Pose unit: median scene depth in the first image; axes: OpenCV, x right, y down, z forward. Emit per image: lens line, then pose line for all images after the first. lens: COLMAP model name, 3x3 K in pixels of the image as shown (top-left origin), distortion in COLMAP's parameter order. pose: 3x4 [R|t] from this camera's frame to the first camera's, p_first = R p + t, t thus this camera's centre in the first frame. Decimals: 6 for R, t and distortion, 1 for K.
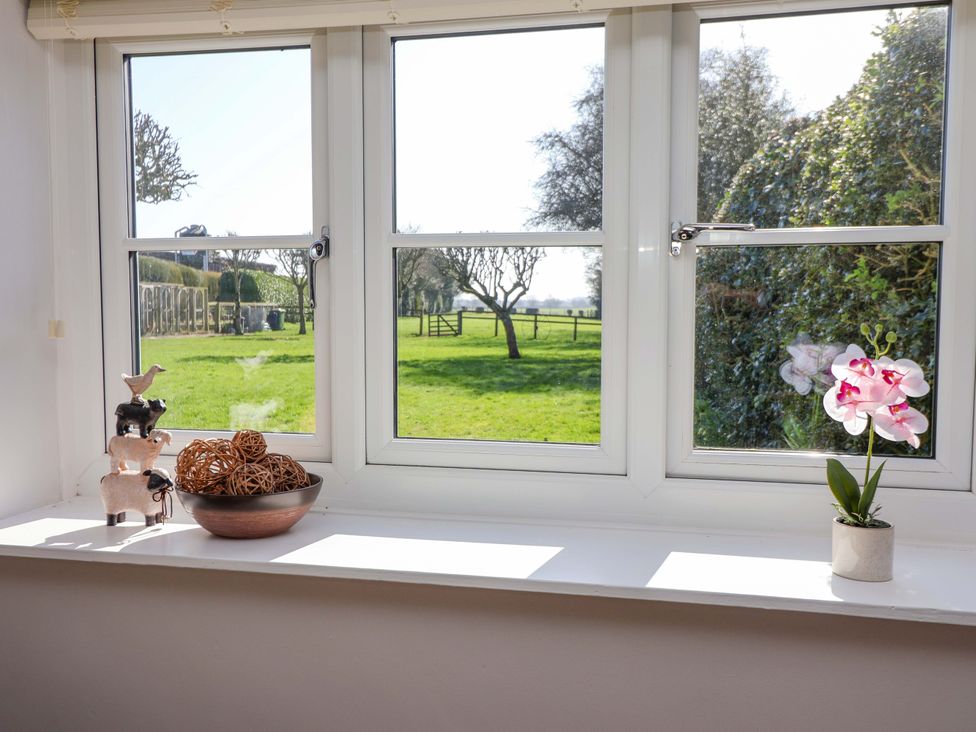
lens RADIAL K [[525.3, 0, 483.8], [0, 525.3, 352.9], [0, 0, 1]] dist [-0.000373, -0.015138]
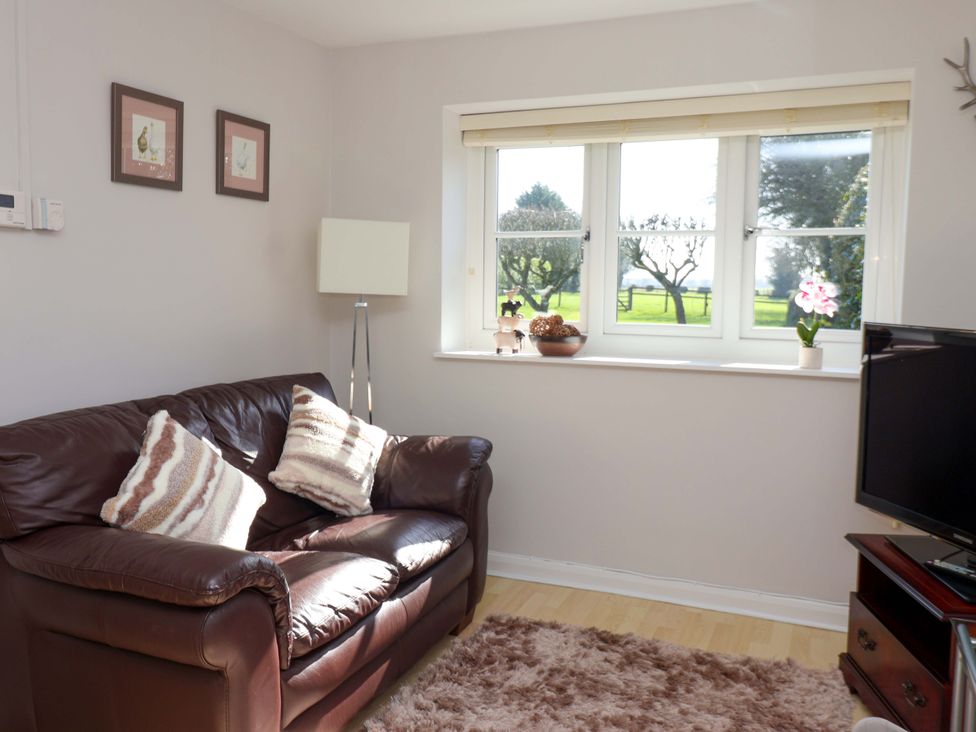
lens RADIAL K [[832.3, 0, 488.0], [0, 832.3, 366.0], [0, 0, 1]] dist [-0.005093, -0.005425]
pose [[0.981851, 0.028711, -0.187468, -0.011154], [-0.031781, 0.999405, -0.013392, 0.120391], [0.186972, 0.019107, 0.982179, -0.748176]]
